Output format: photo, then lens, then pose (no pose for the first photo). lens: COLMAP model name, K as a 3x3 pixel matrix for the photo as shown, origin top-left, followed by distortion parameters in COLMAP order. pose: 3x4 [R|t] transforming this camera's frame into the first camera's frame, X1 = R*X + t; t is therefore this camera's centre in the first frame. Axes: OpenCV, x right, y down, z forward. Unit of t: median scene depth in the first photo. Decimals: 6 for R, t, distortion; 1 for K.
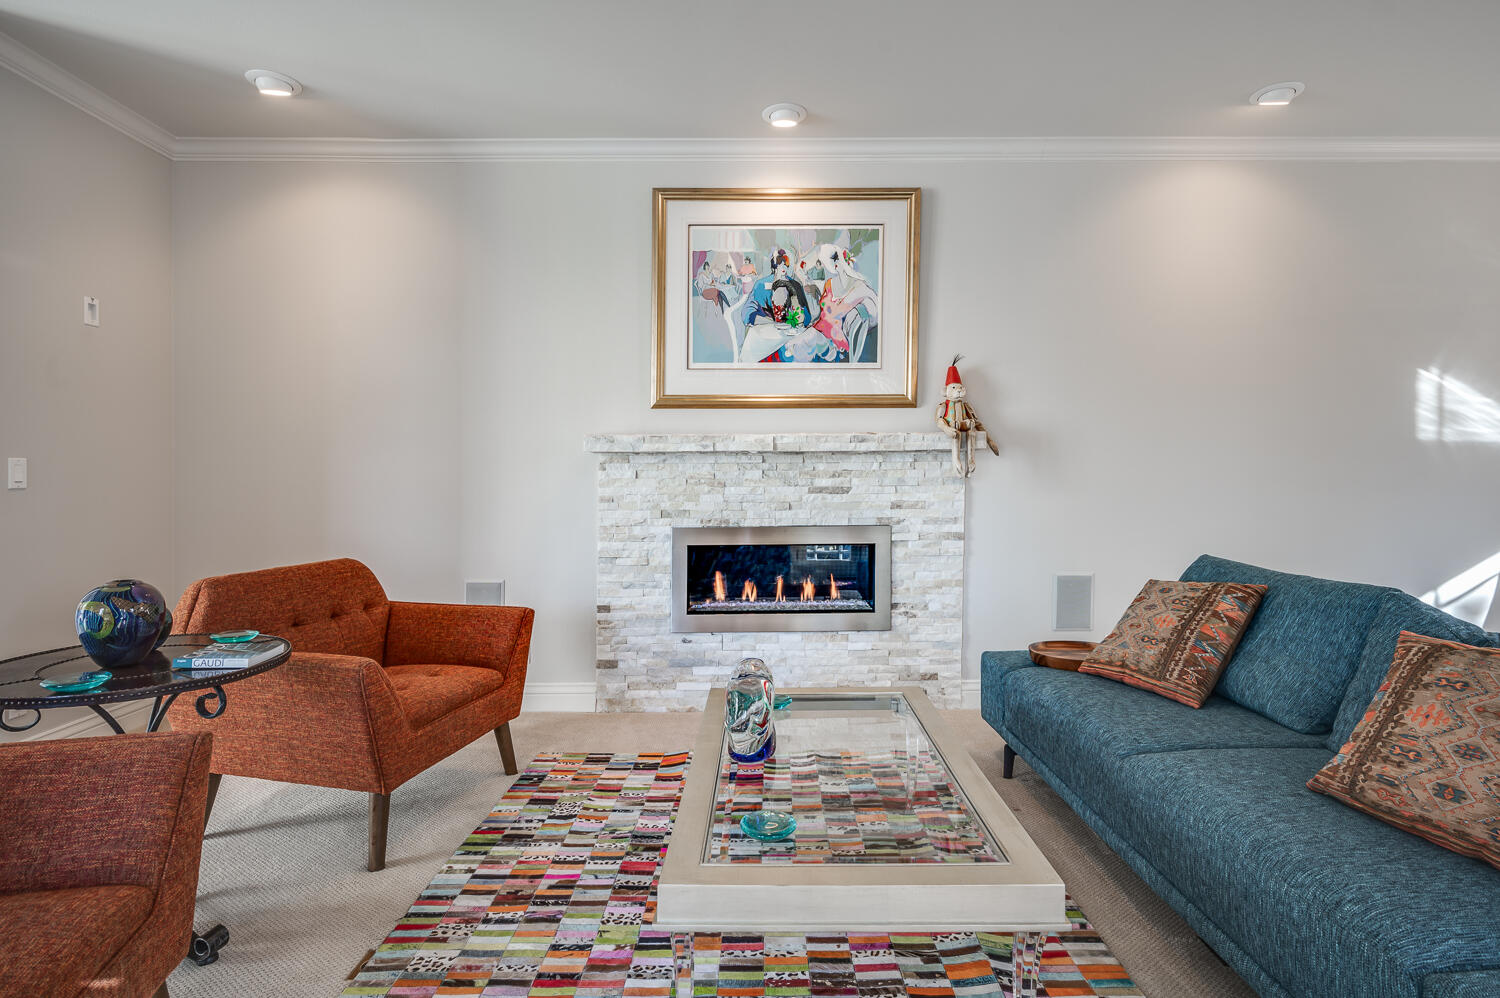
lens RADIAL K [[736.1, 0, 770.1], [0, 736.1, 497.3], [0, 0, 1]] dist [-0.003170, 0.000114]
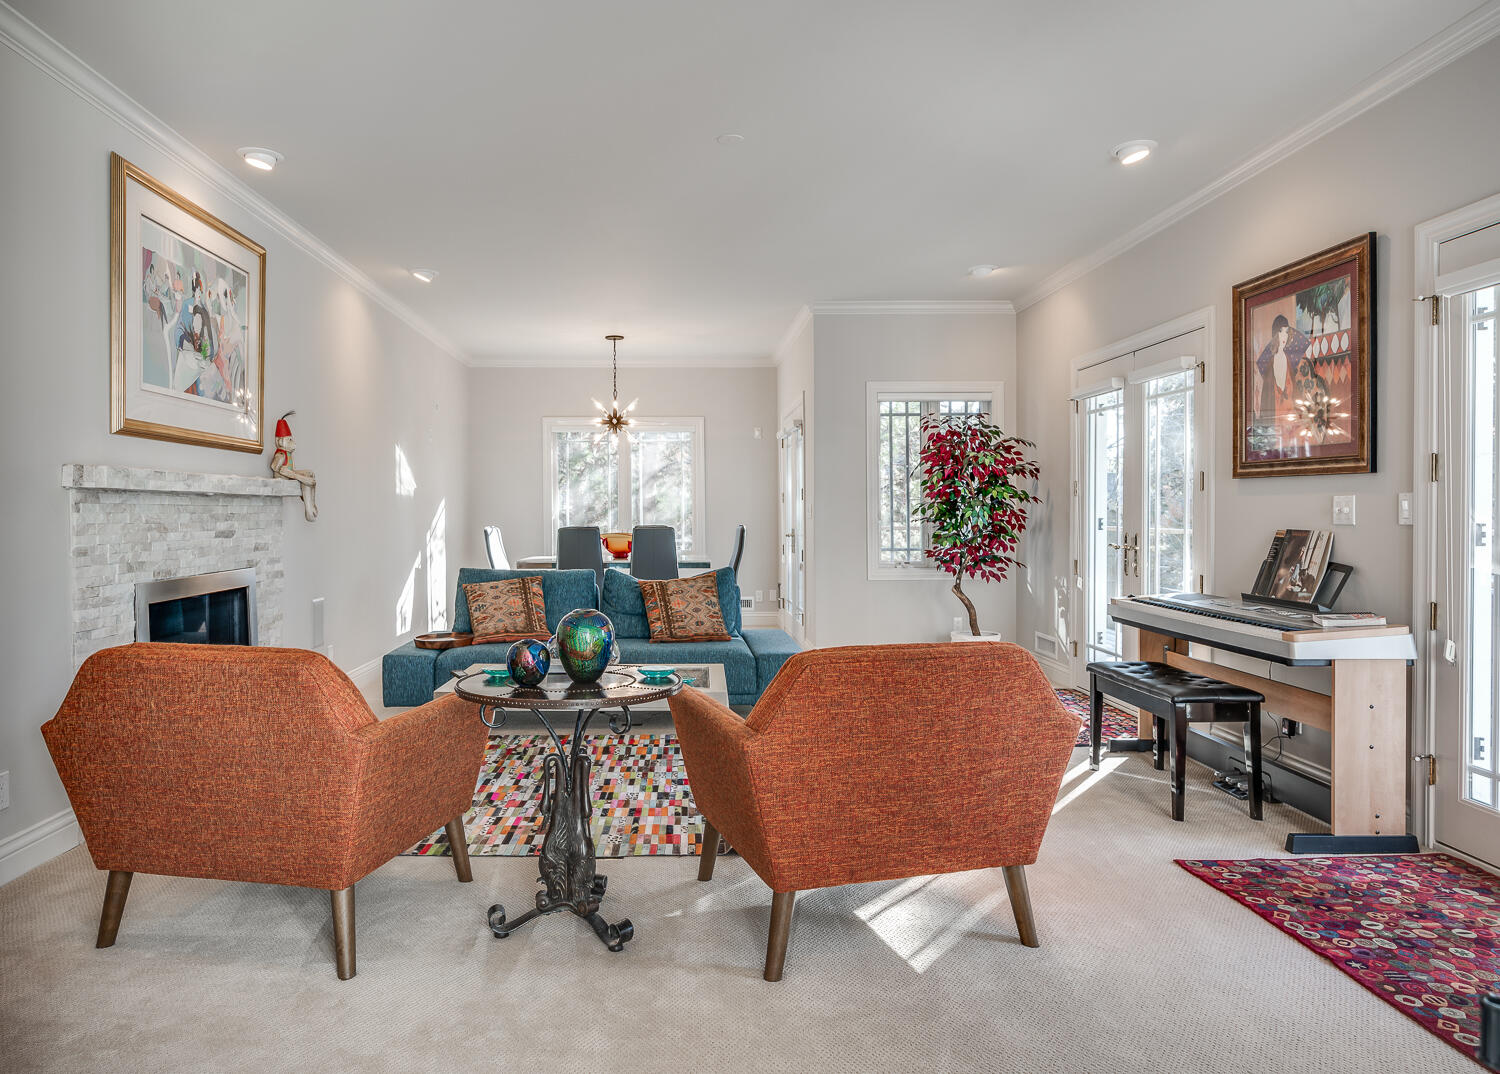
lens RADIAL K [[922.2, 0, 701.4], [0, 922.2, 531.9], [0, 0, 1]] dist [0.034053, 0.000209]
pose [[-0.009461, -0.017149, 0.999808, -1.158775], [0.005146, 0.999839, 0.017199, -0.030385], [-0.999942, 0.005308, -0.009371, 0.385837]]
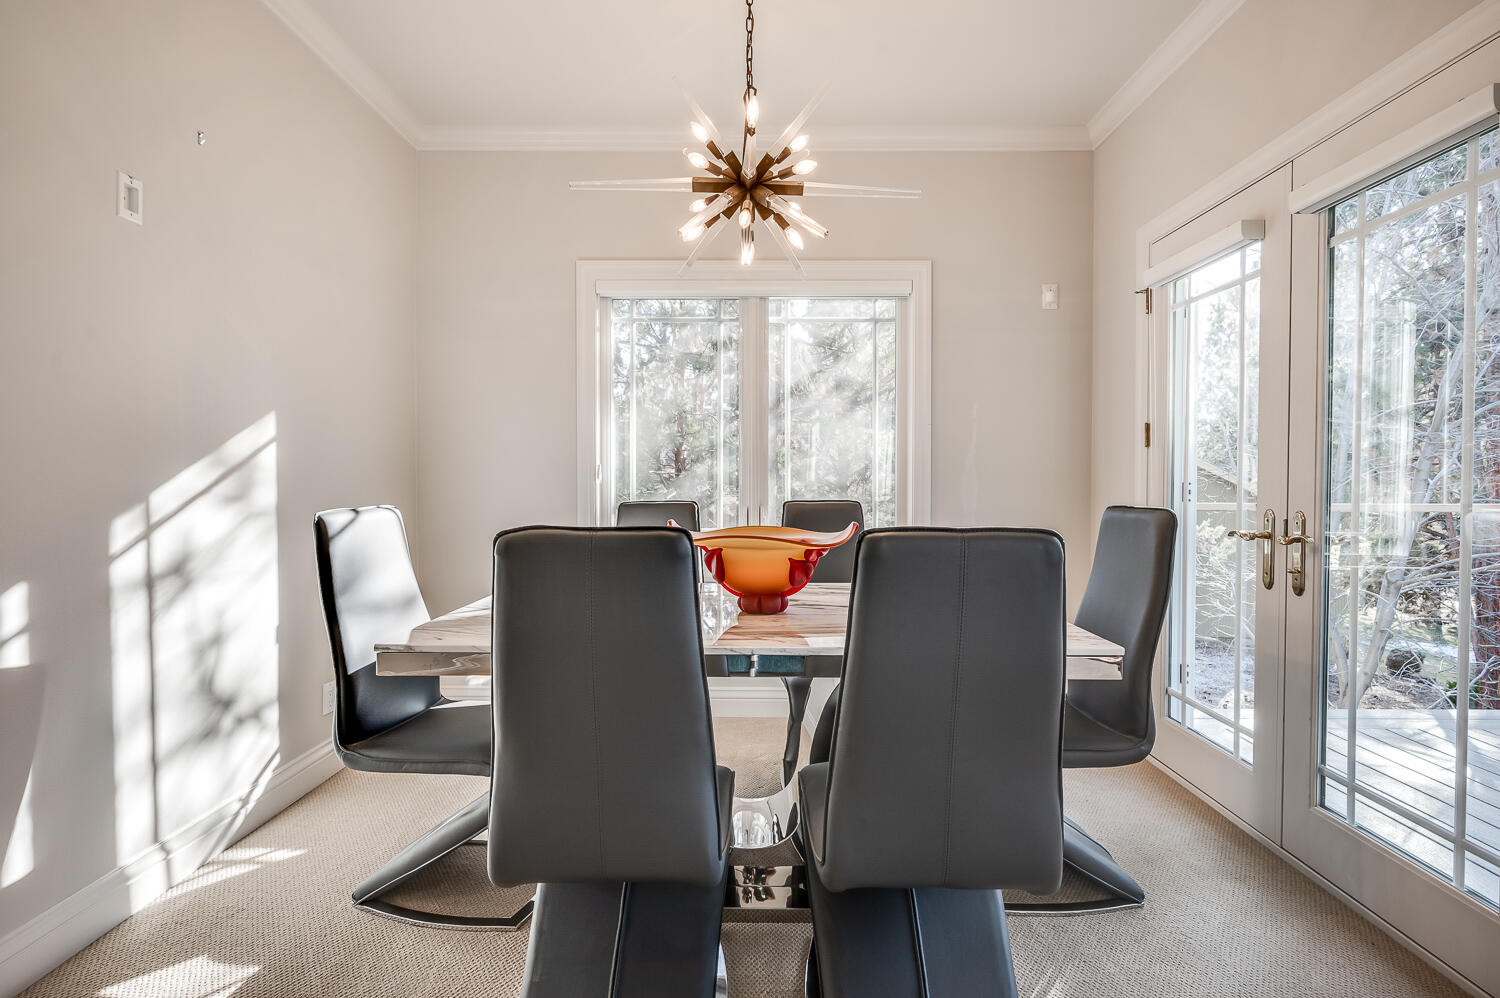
lens RADIAL K [[720.5, 0, 750.0], [0, 720.5, 499.0], [0, 0, 1]] dist [0.001886, -0.000170]
pose [[0.030055, -0.027333, 0.999174, 0.665814], [-0.003527, 0.999617, 0.027451, -0.029827], [-0.999542, -0.004349, 0.029947, 0.568106]]
